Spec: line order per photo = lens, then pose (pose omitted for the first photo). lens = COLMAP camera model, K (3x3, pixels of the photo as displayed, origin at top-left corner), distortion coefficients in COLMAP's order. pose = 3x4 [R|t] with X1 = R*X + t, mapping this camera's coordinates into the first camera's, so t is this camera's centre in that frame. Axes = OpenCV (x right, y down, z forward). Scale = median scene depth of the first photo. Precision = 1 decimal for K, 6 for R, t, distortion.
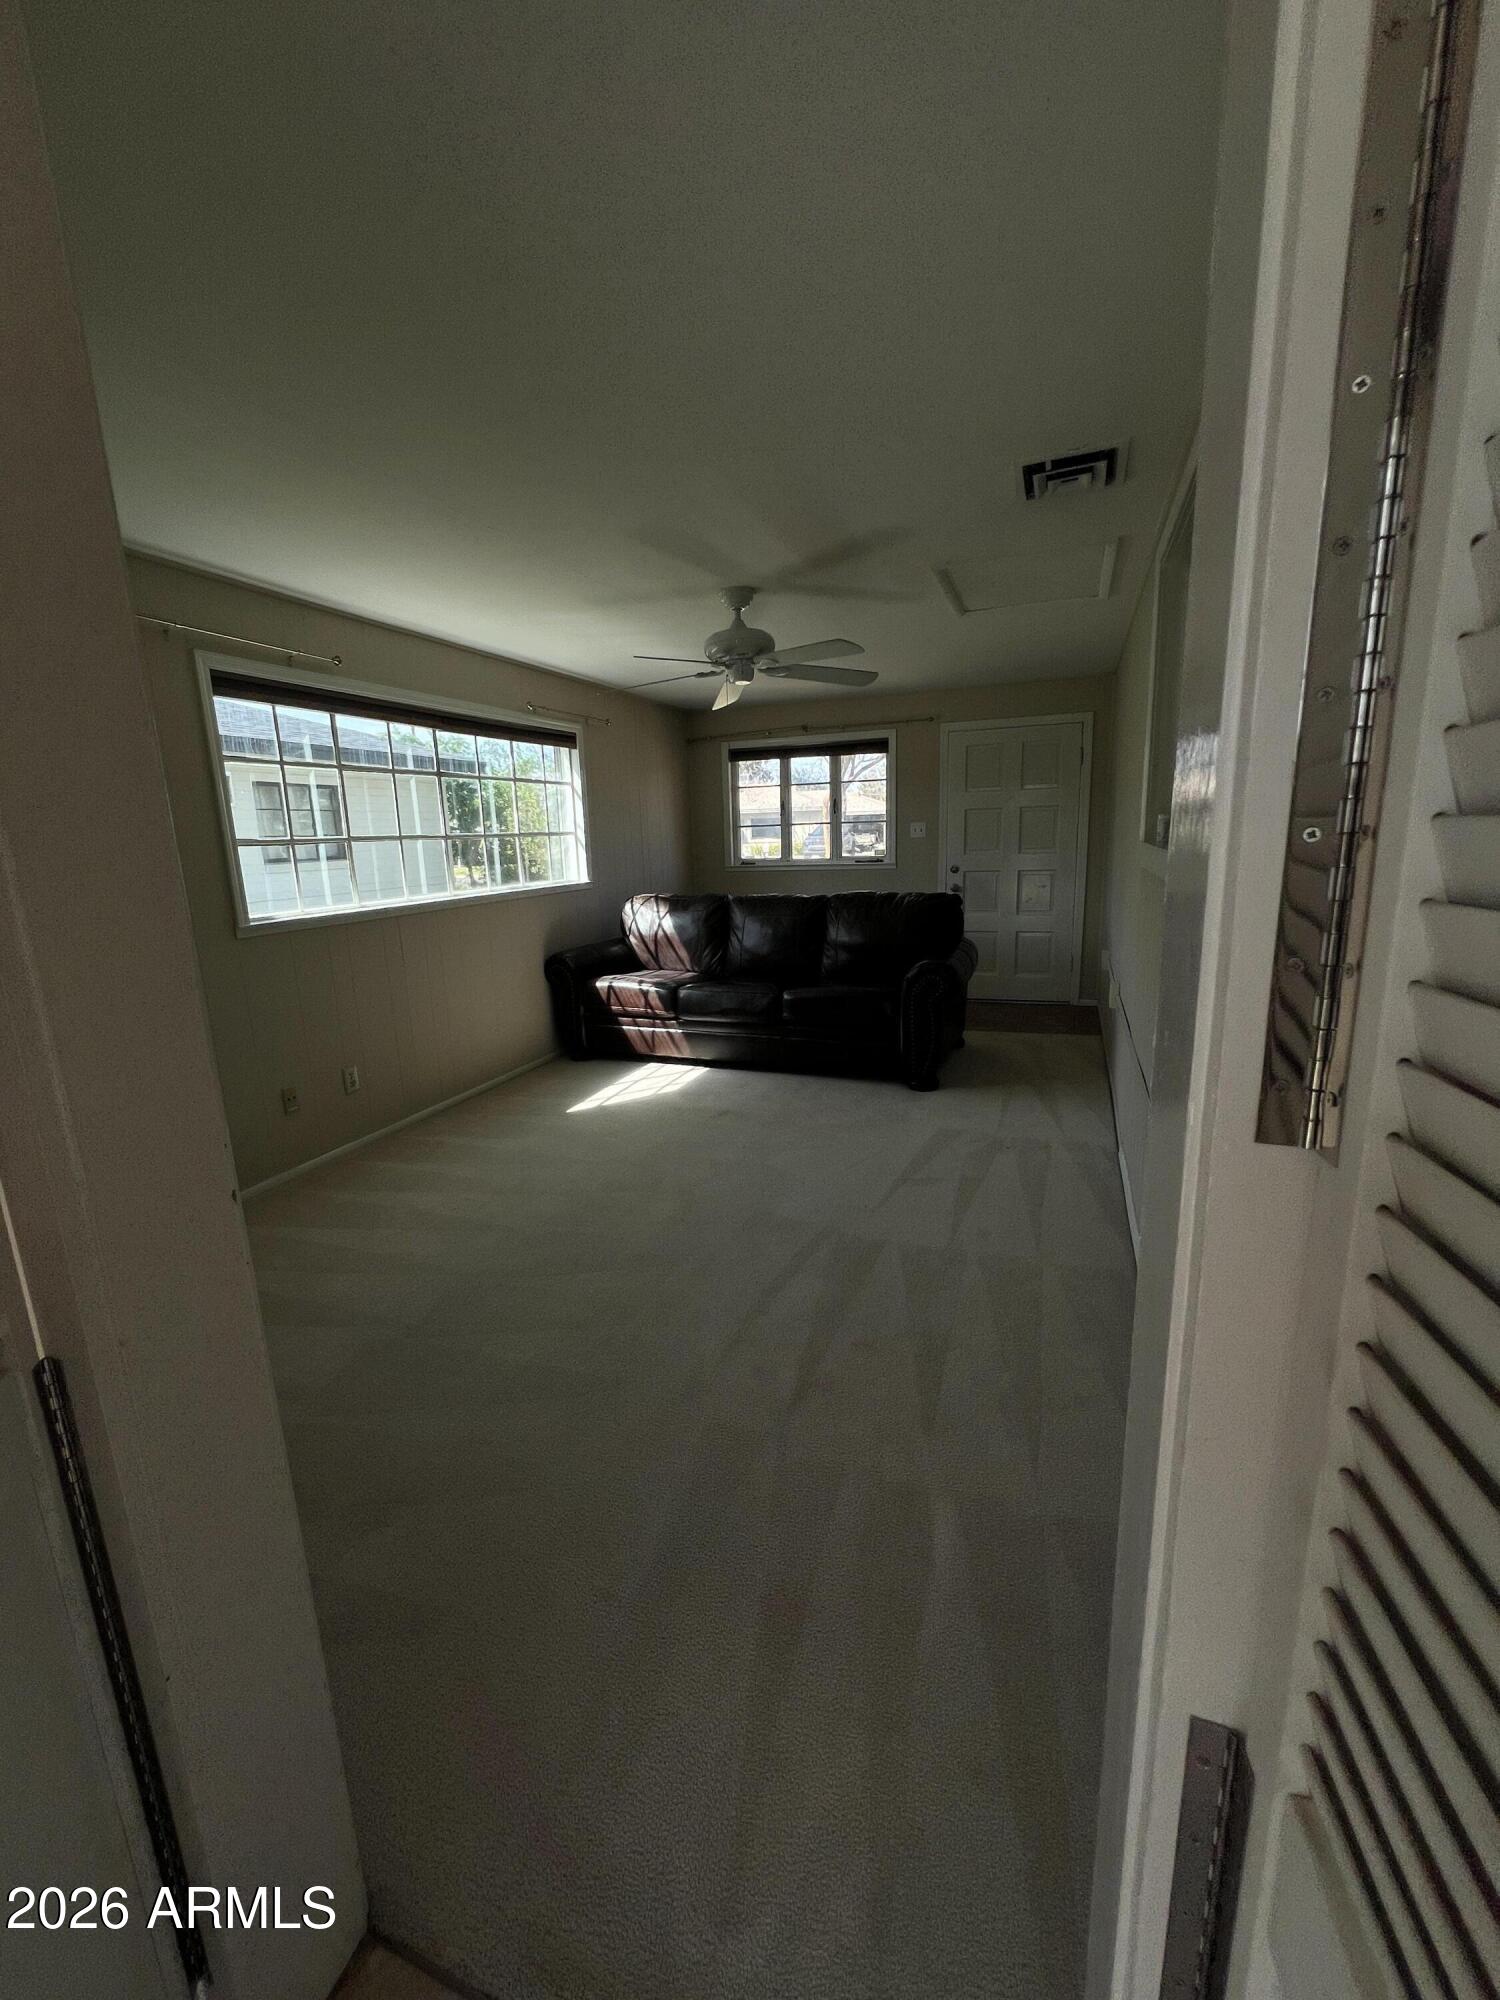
lens RADIAL K [[805.4, 0, 755.1], [0, 805.4, 996.6], [0, 0, 1]] dist [-0.003036, 0.000766]
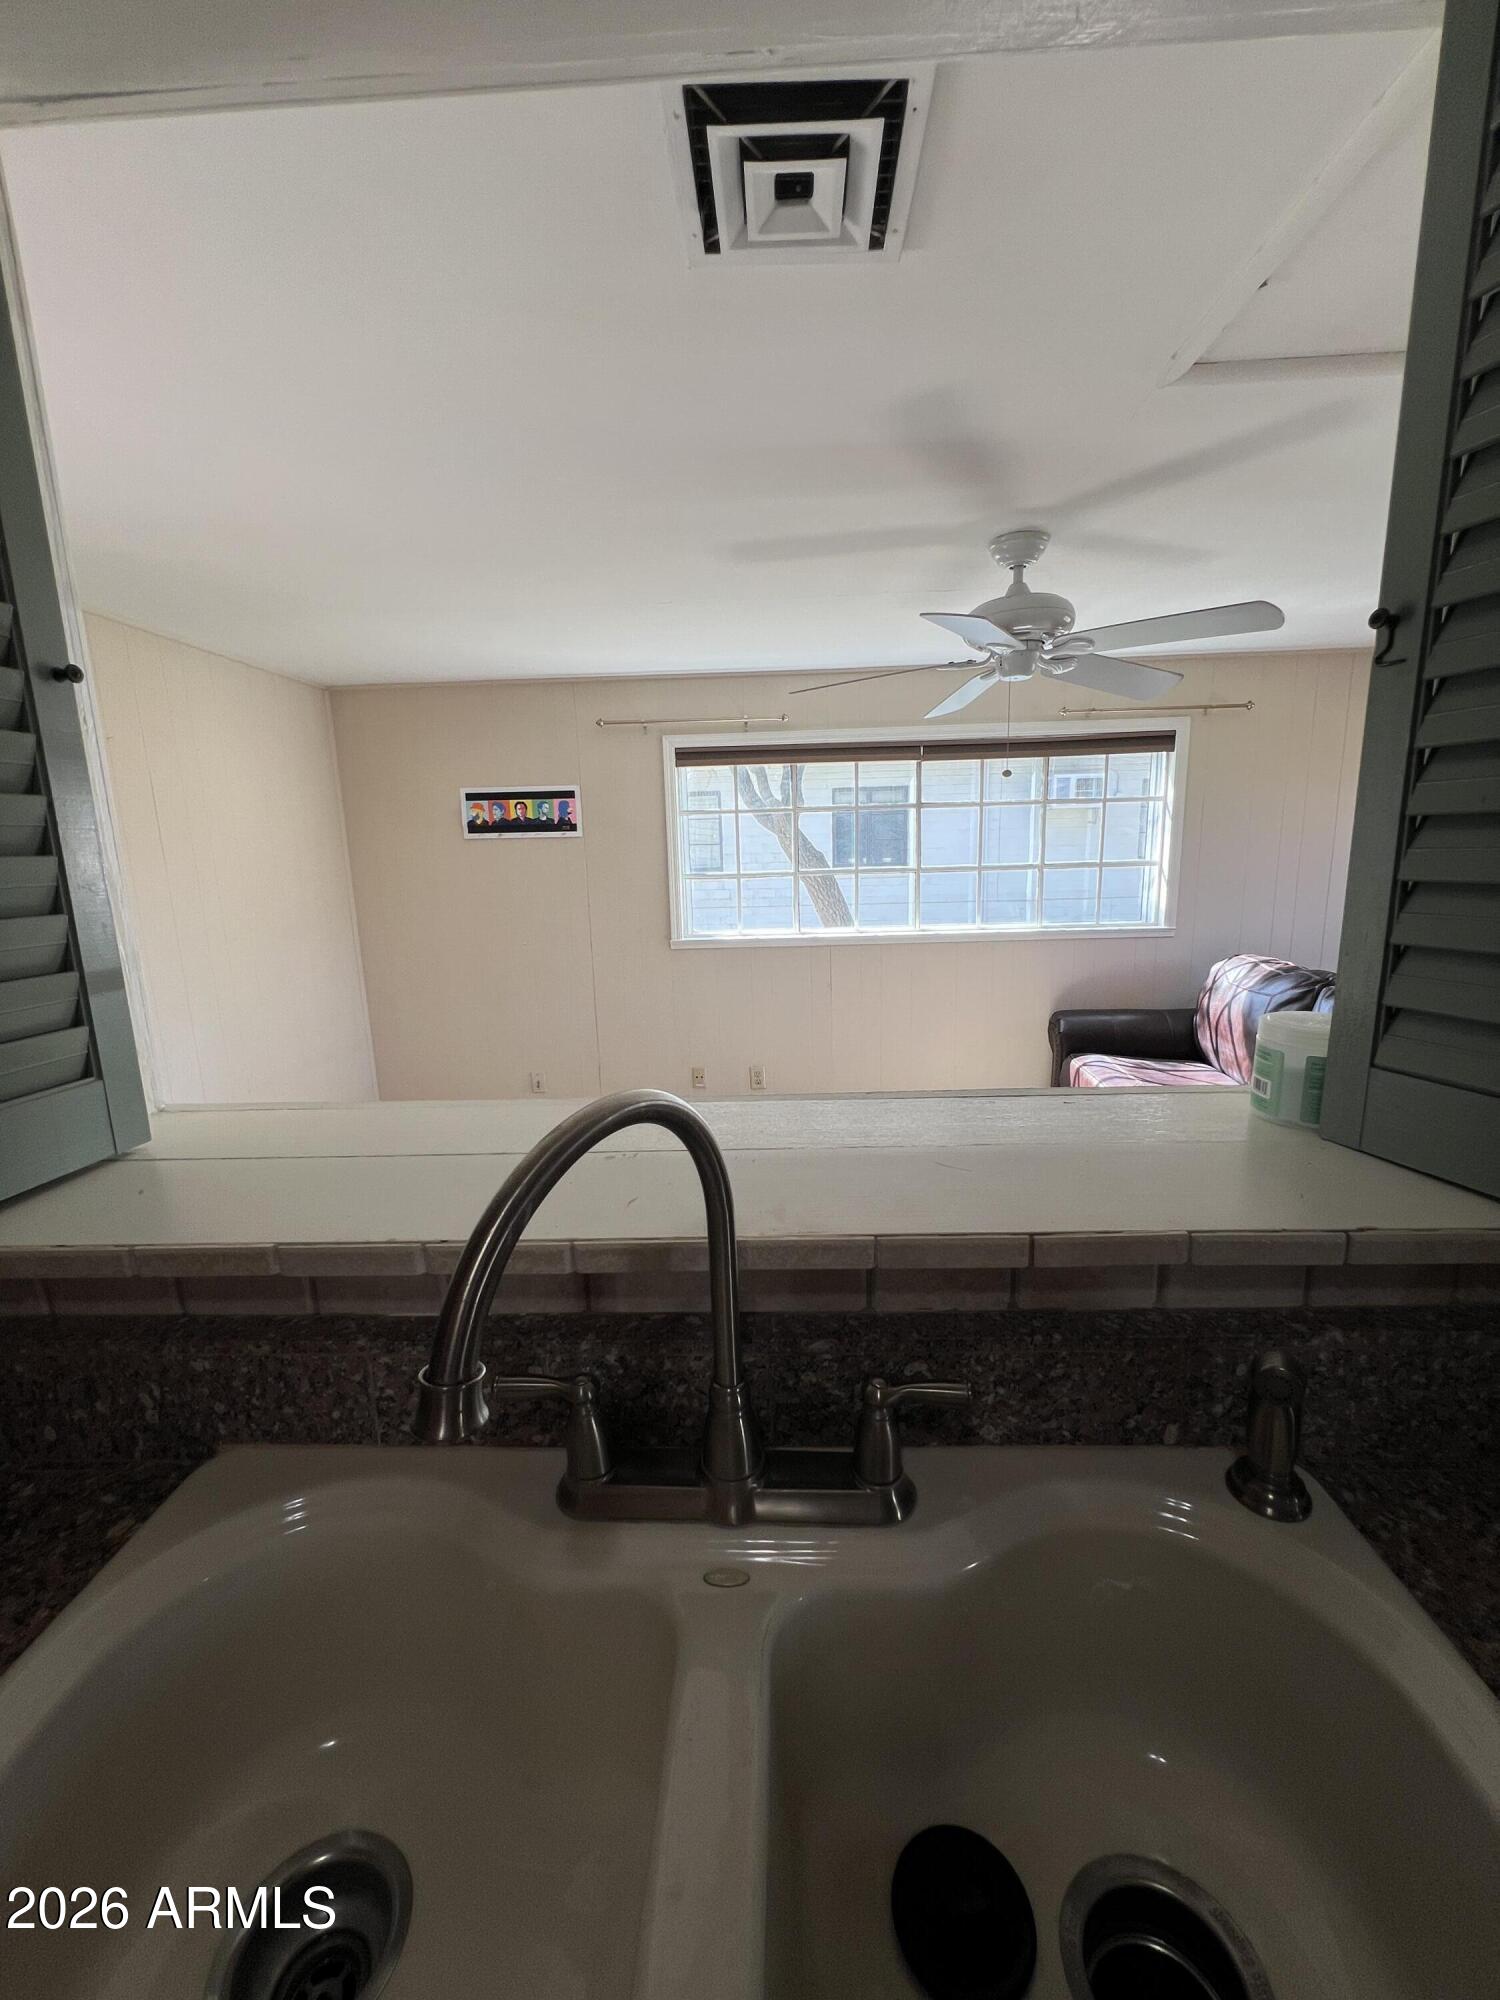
lens RADIAL K [[805.4, 0, 755.1], [0, 805.4, 996.6], [0, 0, 1]] dist [-0.003036, 0.000766]
pose [[0.365967, 0.184992, -0.912056, 0.592473], [-0.171822, 0.976626, 0.129144, -0.176873], [0.914629, 0.109449, 0.389198, 0.574123]]
